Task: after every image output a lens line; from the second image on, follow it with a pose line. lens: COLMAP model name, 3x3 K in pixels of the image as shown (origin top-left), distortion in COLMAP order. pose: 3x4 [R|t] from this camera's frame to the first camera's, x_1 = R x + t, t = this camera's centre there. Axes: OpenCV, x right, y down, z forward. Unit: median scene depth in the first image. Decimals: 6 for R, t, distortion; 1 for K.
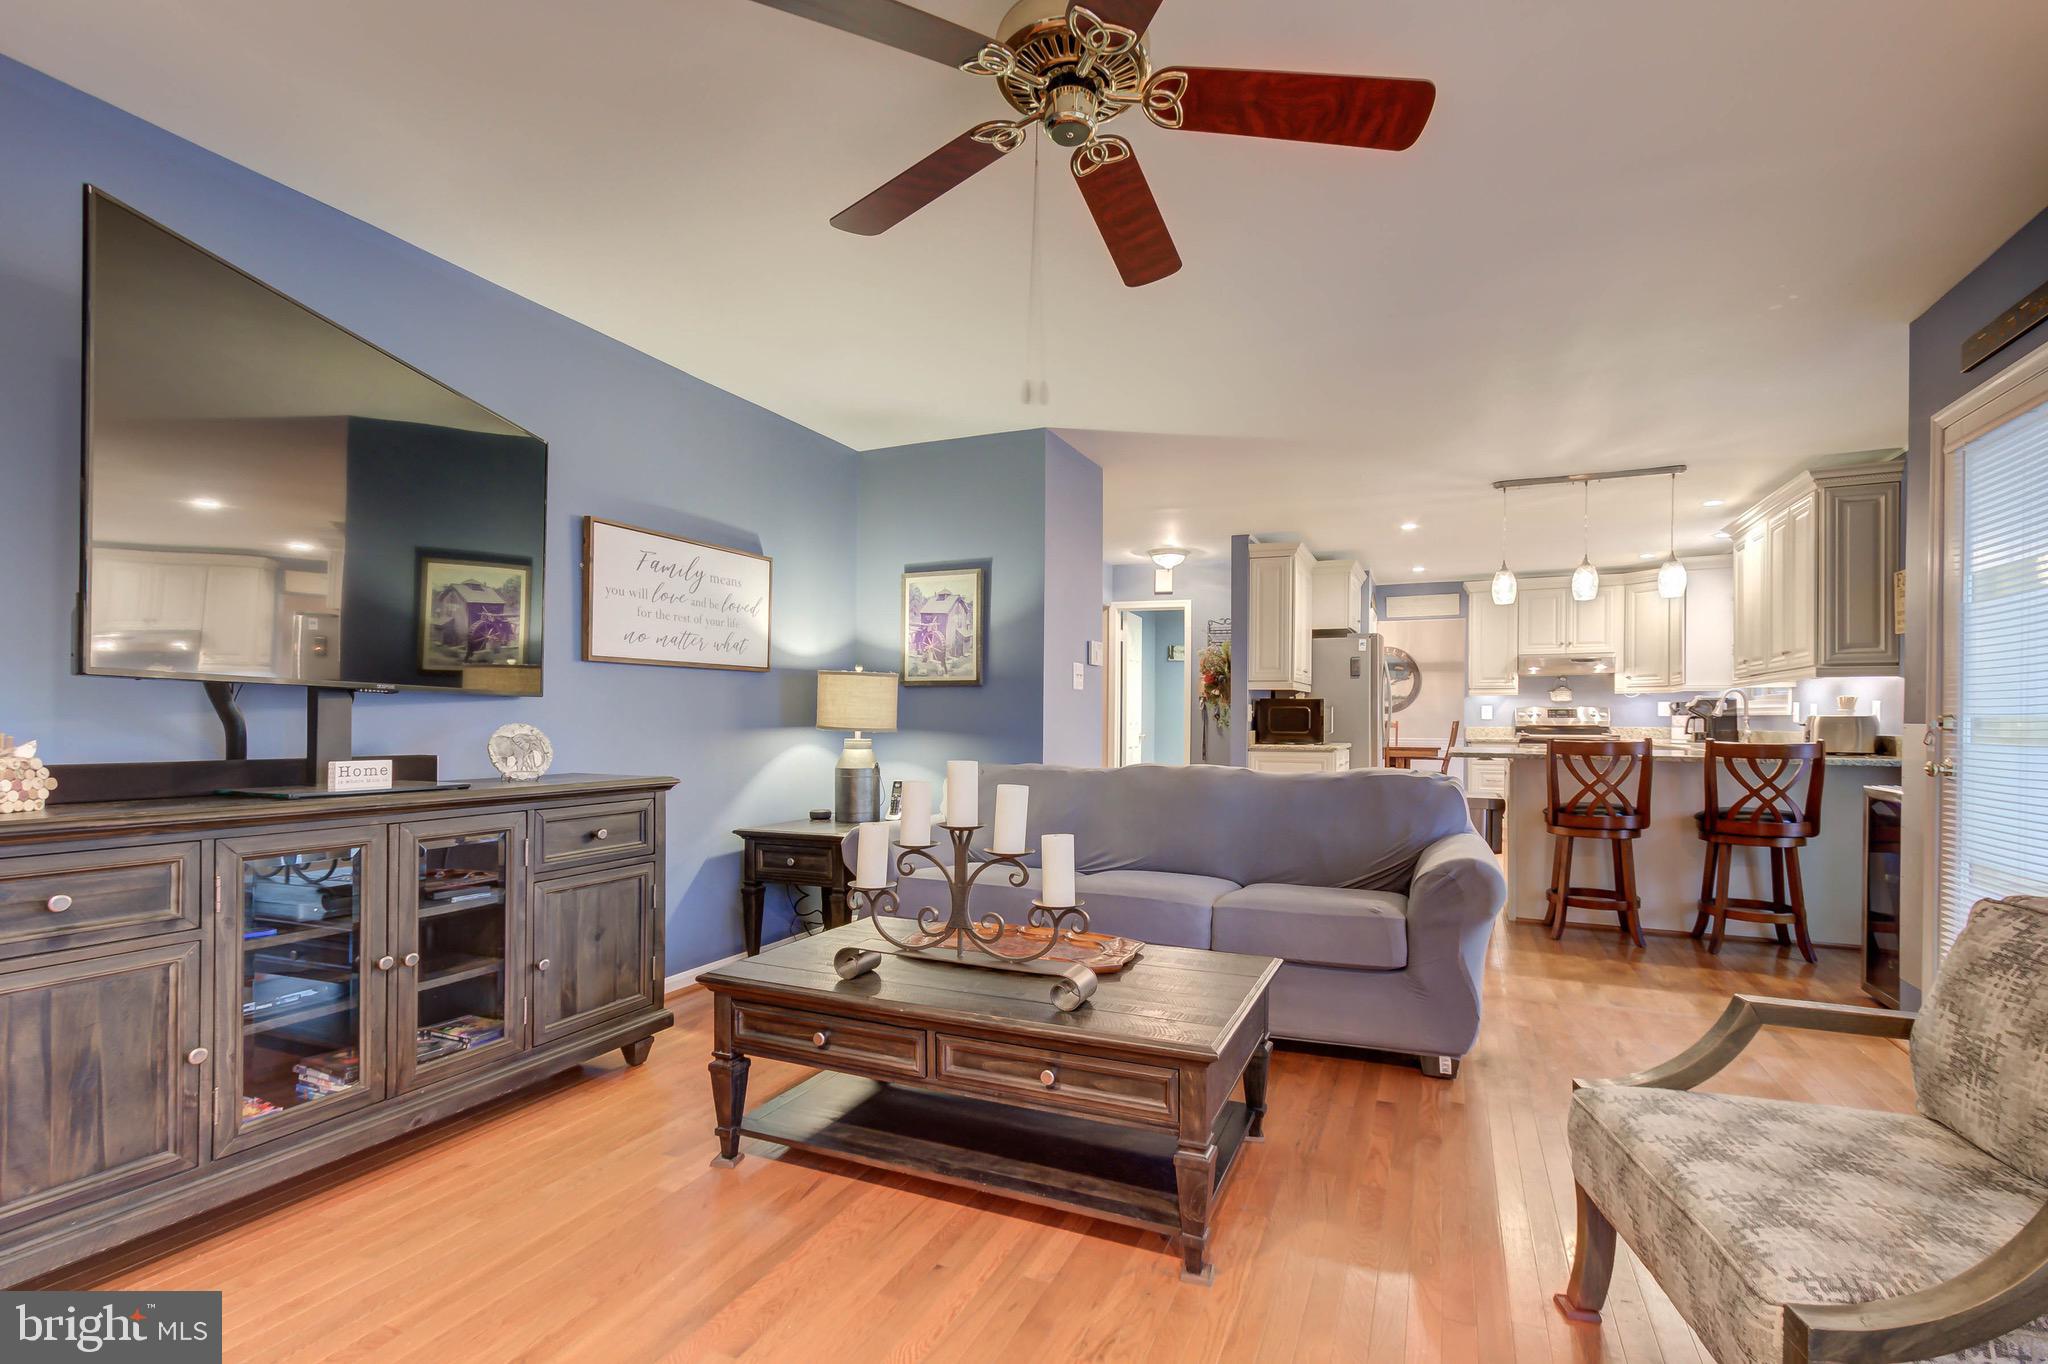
lens RADIAL K [[924.8, 0, 1034.3], [0, 924.8, 722.3], [0, 0, 1]] dist [-0.003278, -0.000204]
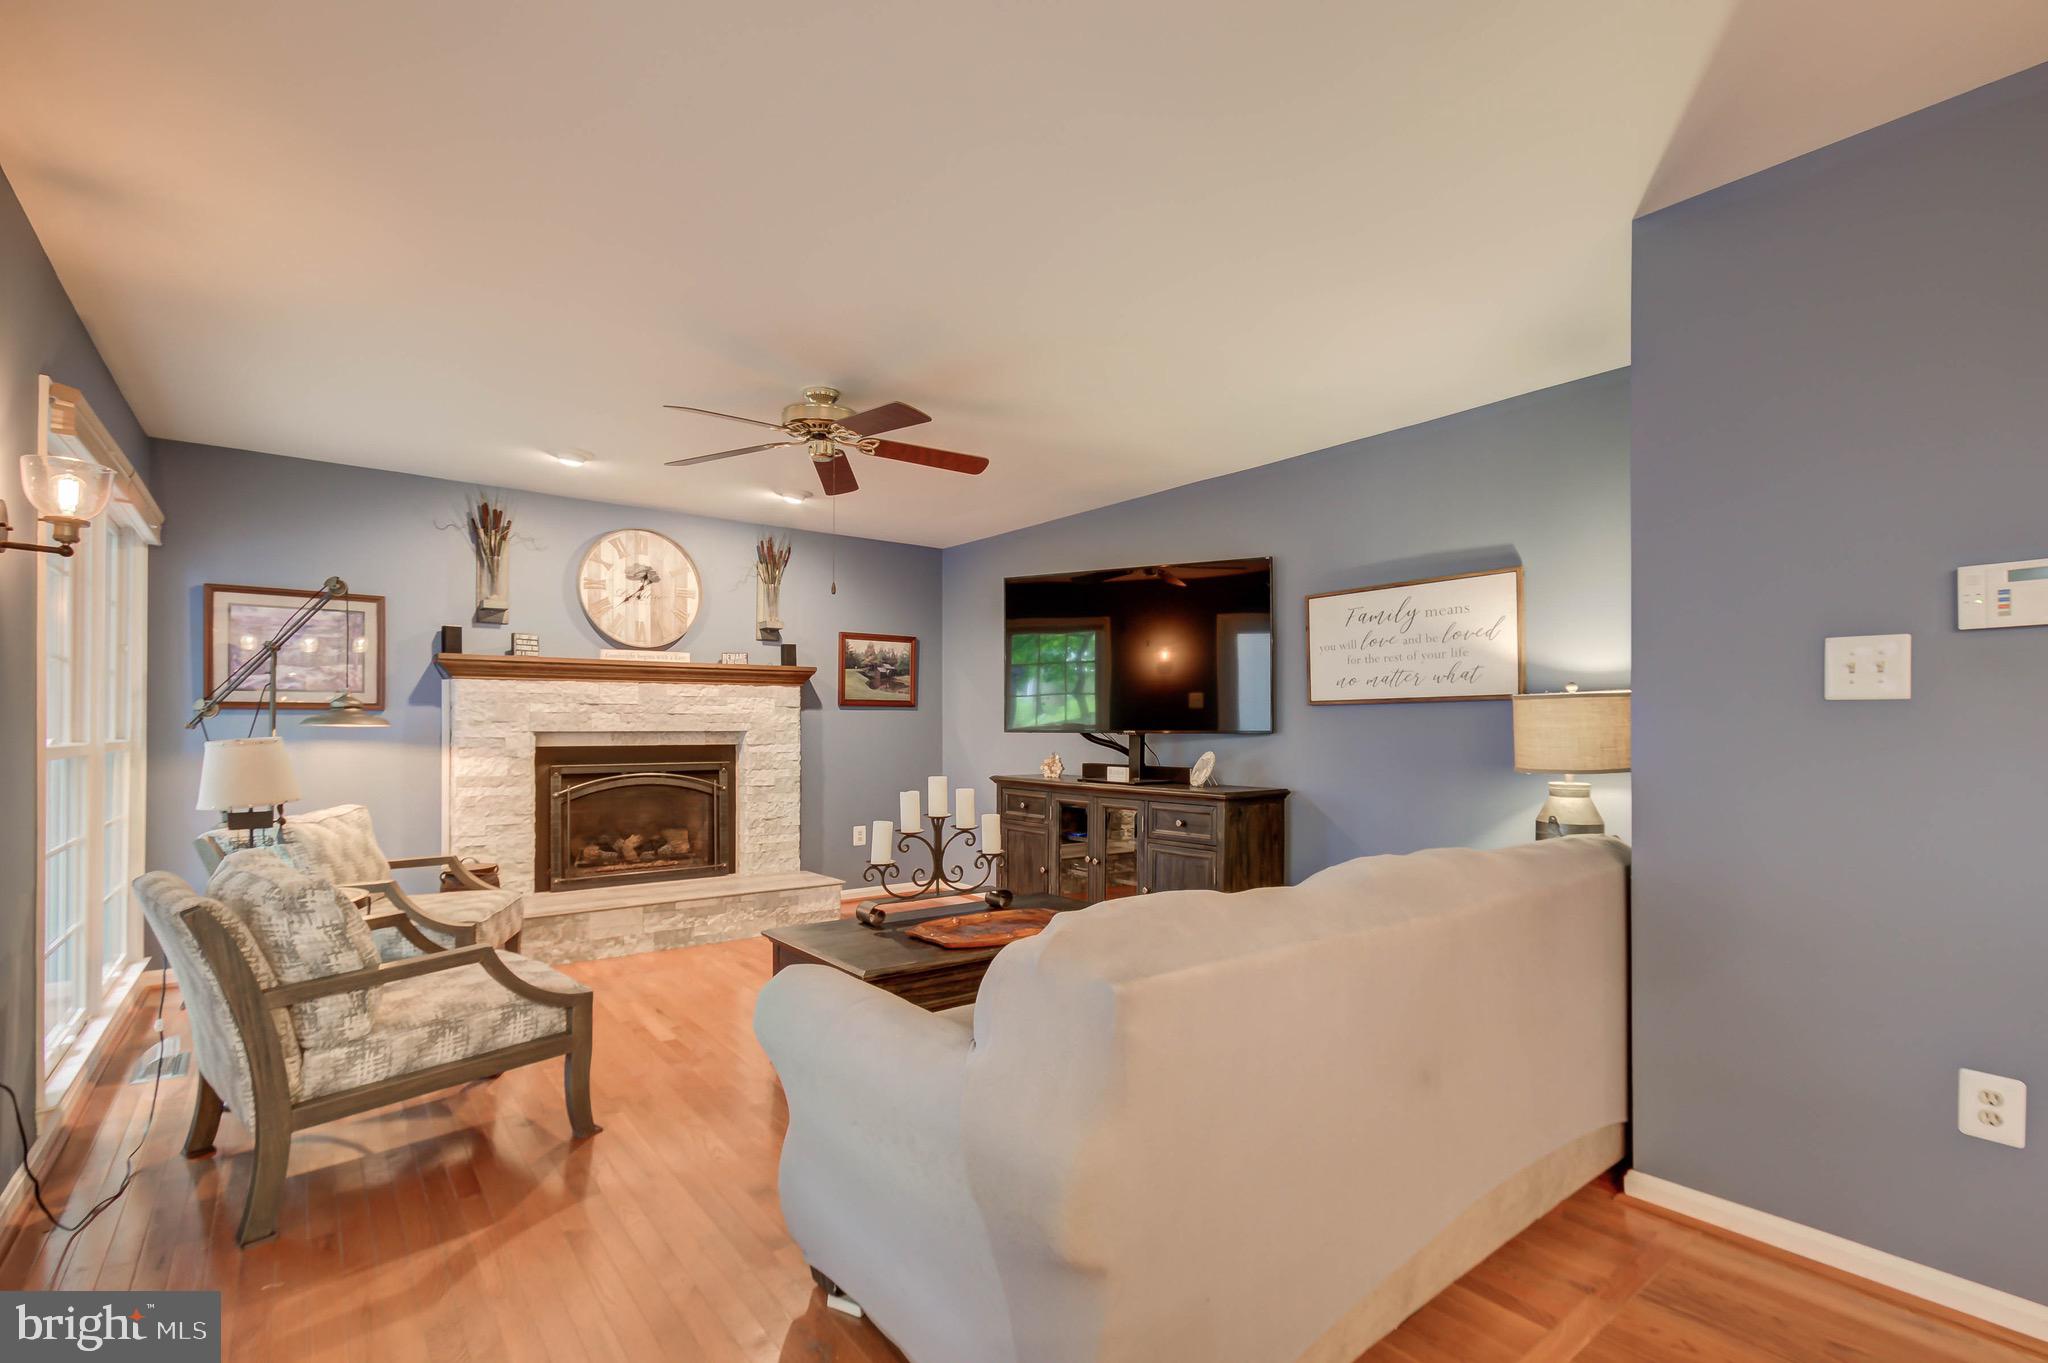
lens RADIAL K [[924.8, 0, 1034.3], [0, 924.8, 721.8], [0, 0, 1]] dist [-0.003278, -0.000204]
pose [[-0.462994, -0.012403, -0.886274, 0.604612], [-0.008258, 0.999919, -0.009679, -0.018621], [0.886323, 0.002838, -0.463059, 0.879633]]
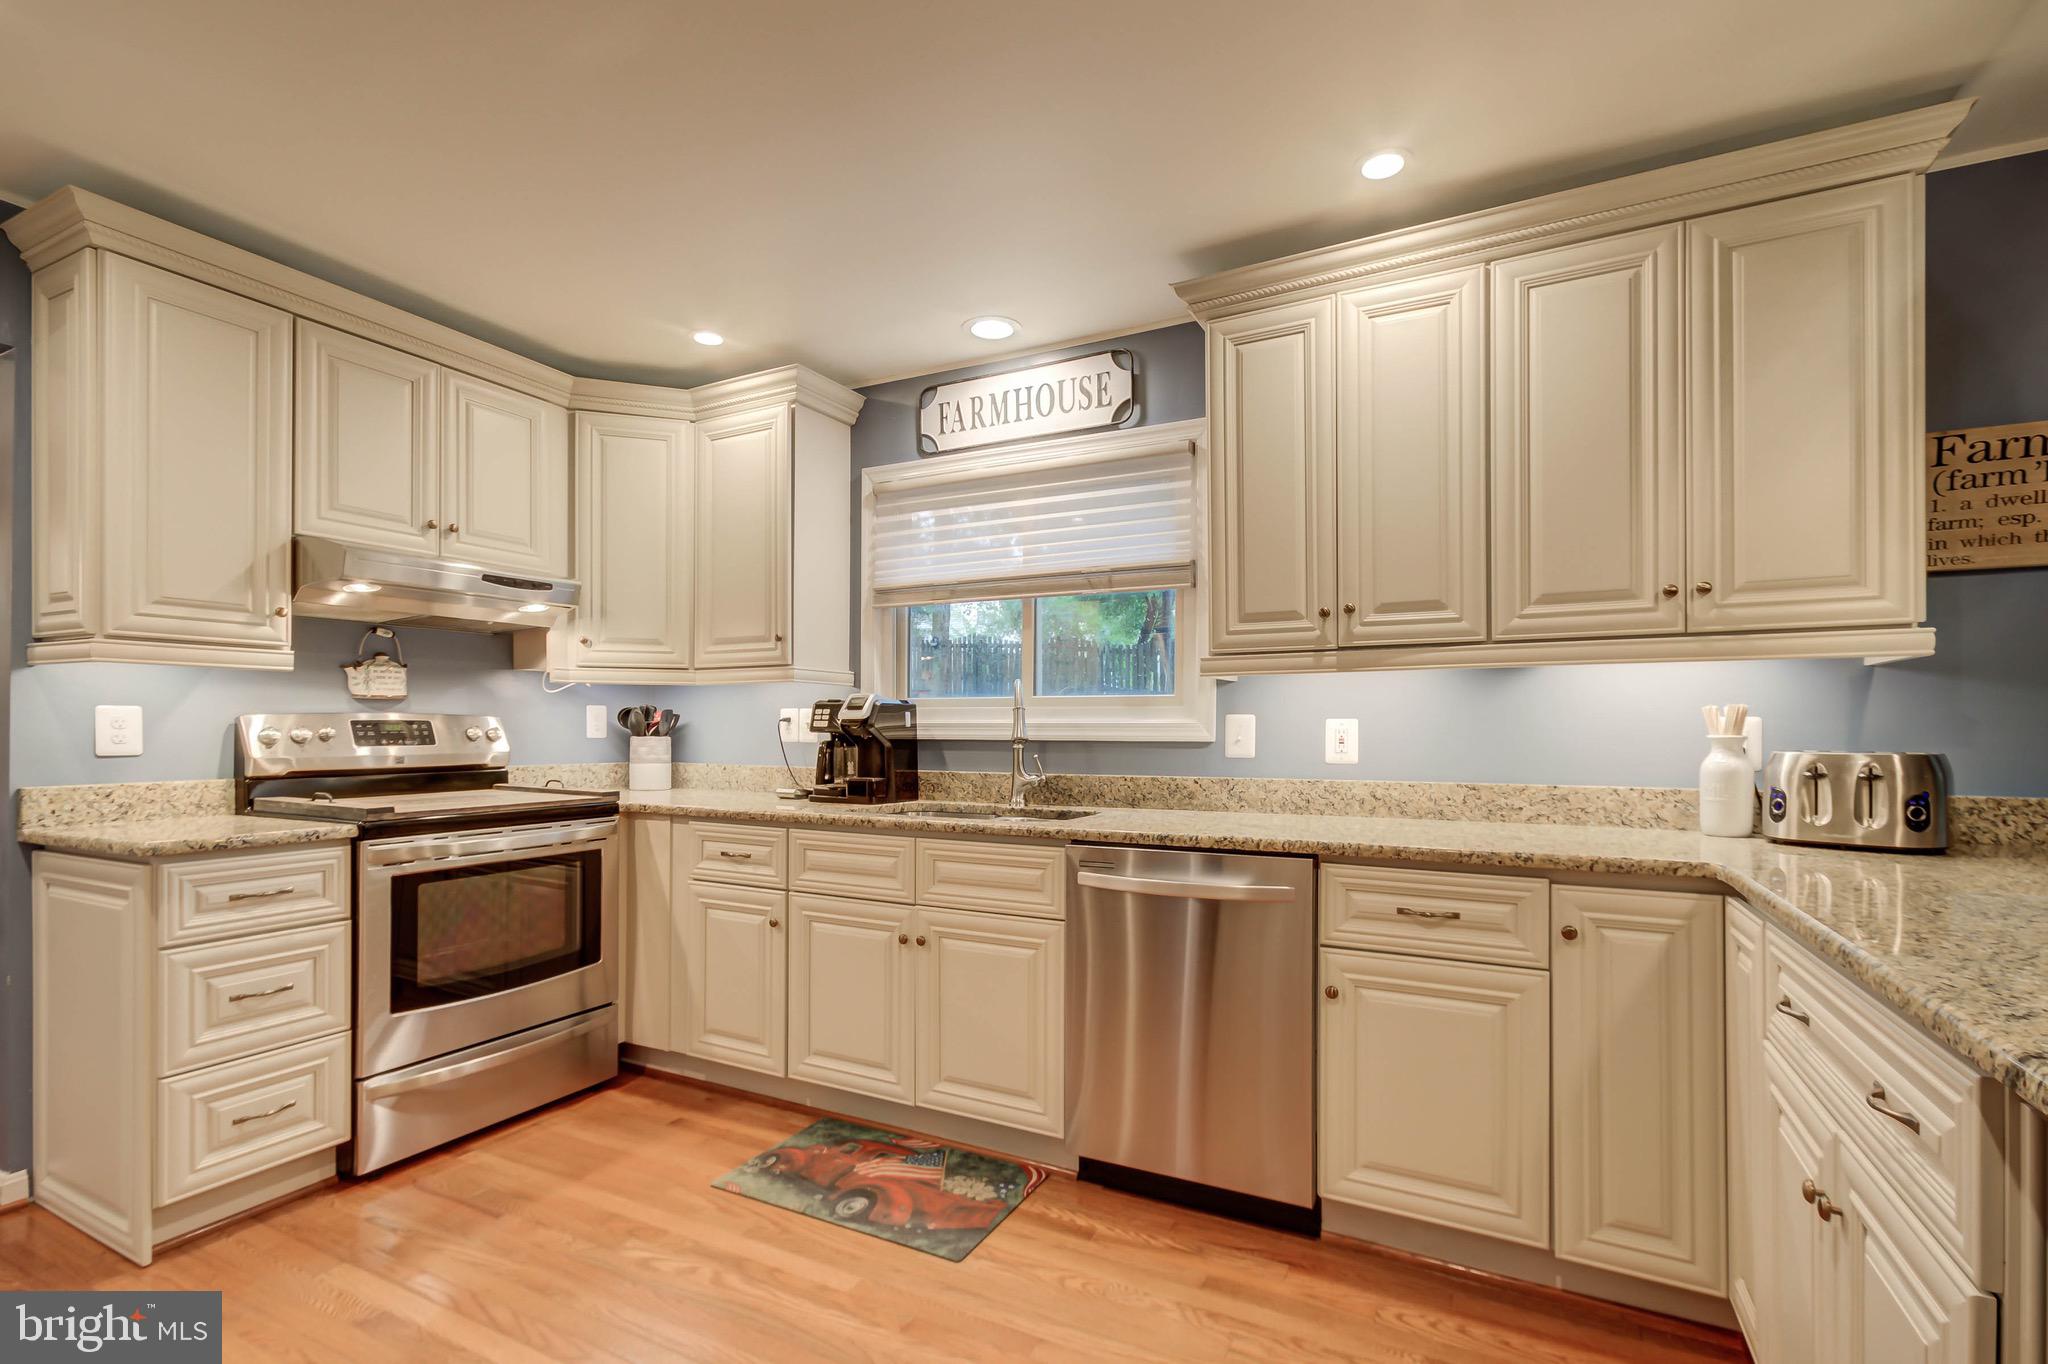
lens RADIAL K [[931.8, 0, 1040.9], [0, 931.8, 725.1], [0, 0, 1]] dist [-0.001914, 0.000593]
pose [[0.053053, 0.000524, 0.998592, 0.455213], [0.004155, 0.999991, -0.000745, -0.021306], [-0.998583, 0.004188, 0.053051, 1.398028]]
